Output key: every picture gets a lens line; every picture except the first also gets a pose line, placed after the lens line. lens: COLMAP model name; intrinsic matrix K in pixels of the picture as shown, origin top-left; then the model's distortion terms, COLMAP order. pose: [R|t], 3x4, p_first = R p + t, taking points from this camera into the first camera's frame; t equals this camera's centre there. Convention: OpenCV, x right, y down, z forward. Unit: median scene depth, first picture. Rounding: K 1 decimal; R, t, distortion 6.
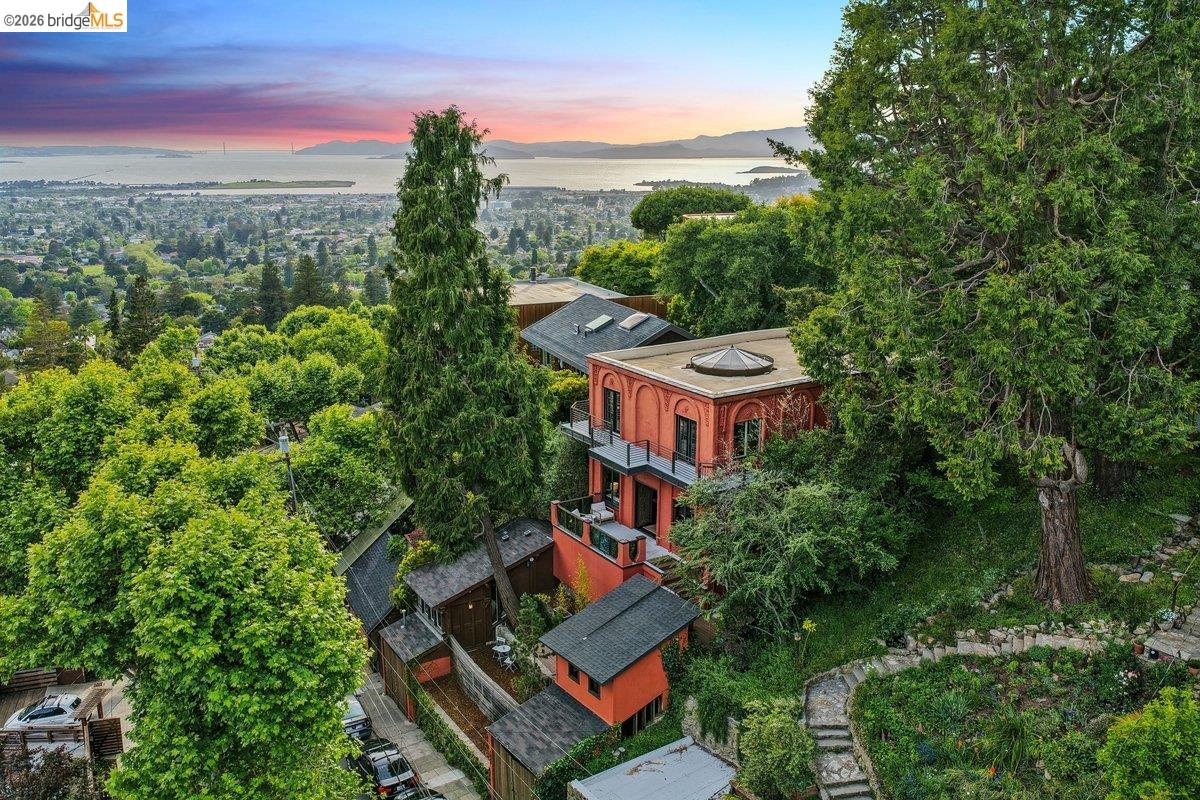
lens RADIAL K [[1005.9, 0, 594.2], [0, 1005.9, 395.8], [0, 0, 1]] dist [0.004106, 0.021285]
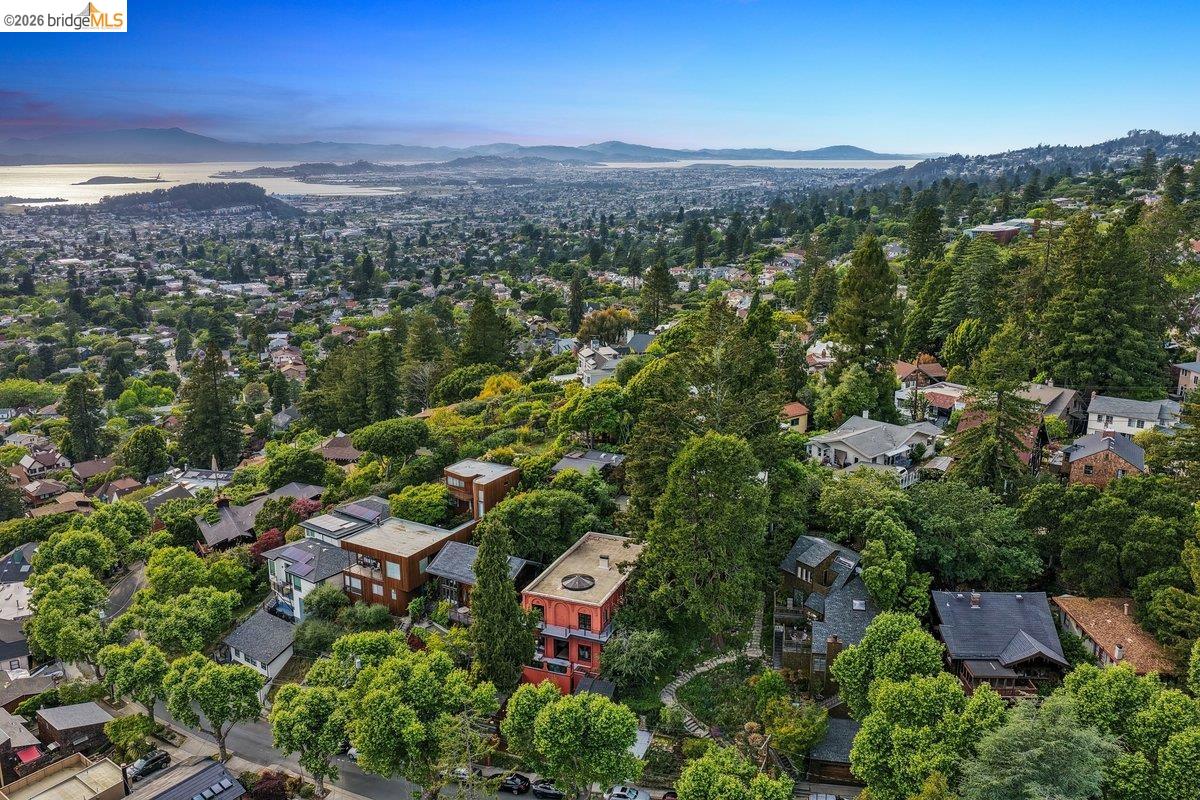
lens RADIAL K [[1005.9, 0, 594.2], [0, 1005.9, 395.8], [0, 0, 1]] dist [0.004106, 0.021285]
pose [[0.819763, -0.145731, 0.553851, -1.295382], [0.148886, 0.988061, 0.039612, -0.658486], [-0.553011, 0.049988, 0.831673, -1.269294]]
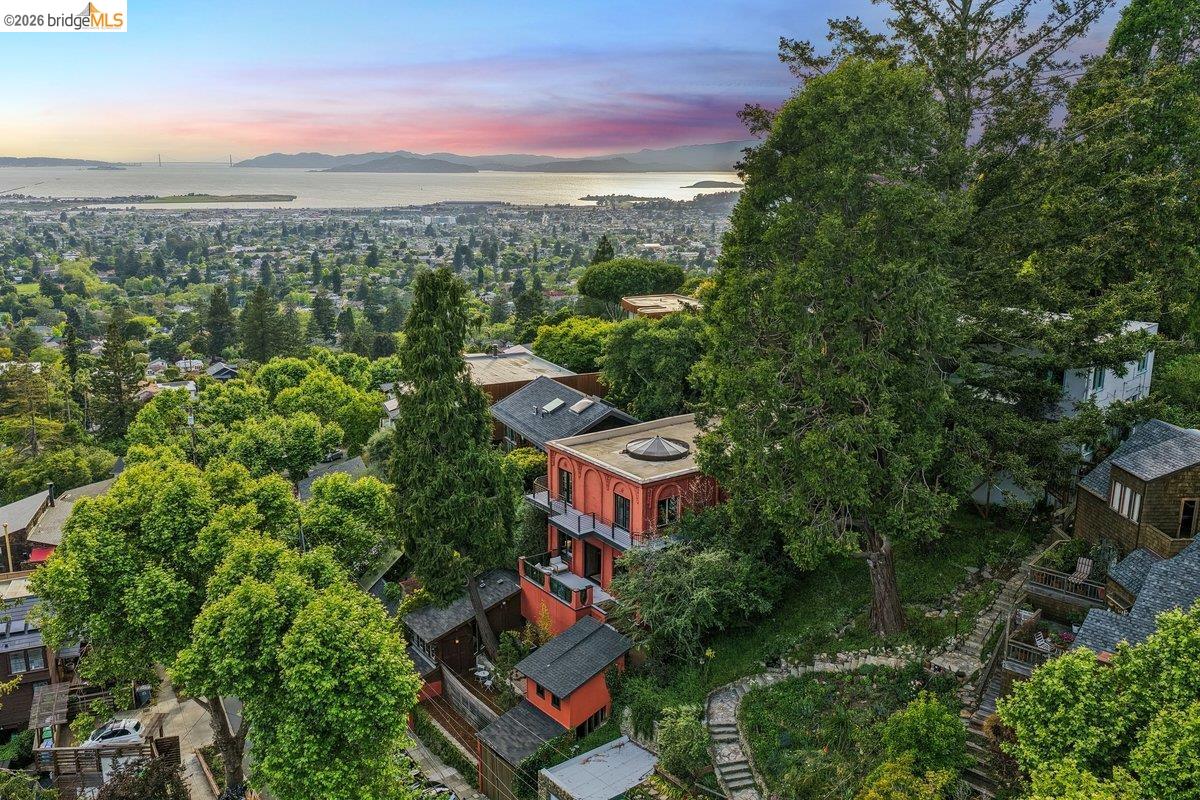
lens RADIAL K [[1005.9, 0, 594.2], [0, 1005.9, 395.8], [0, 0, 1]] dist [0.004106, 0.021285]
pose [[0.998563, -0.009123, 0.052812, -0.014977], [0.009917, 0.999841, -0.014799, -0.093733], [-0.052669, 0.015302, 0.998495, -0.334633]]
